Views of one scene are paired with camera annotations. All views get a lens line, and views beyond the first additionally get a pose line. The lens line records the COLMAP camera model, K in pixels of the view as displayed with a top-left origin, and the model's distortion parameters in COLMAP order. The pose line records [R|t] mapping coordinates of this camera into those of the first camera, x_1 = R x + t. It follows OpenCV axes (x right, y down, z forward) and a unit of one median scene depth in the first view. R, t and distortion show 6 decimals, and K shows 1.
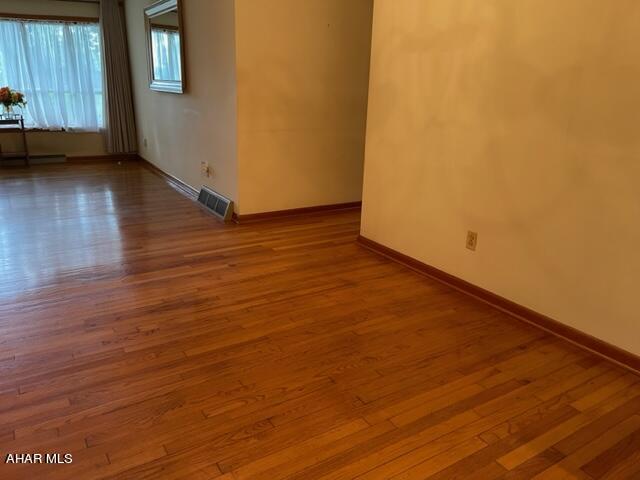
lens RADIAL K [[487.9, 0, 319.2], [0, 487.9, 240.7], [0, 0, 1]] dist [0.027108, -0.031900]
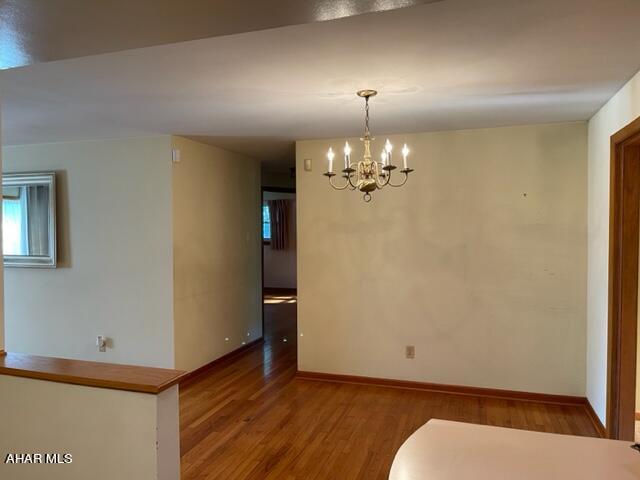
lens RADIAL K [[487.9, 0, 319.2], [0, 487.9, 242.8], [0, 0, 1]] dist [0.027108, -0.031900]
pose [[0.754457, -0.046509, 0.654700, -0.825091], [0.219489, 0.957937, -0.184881, -0.100521], [-0.618563, 0.283185, 0.732930, -0.024412]]
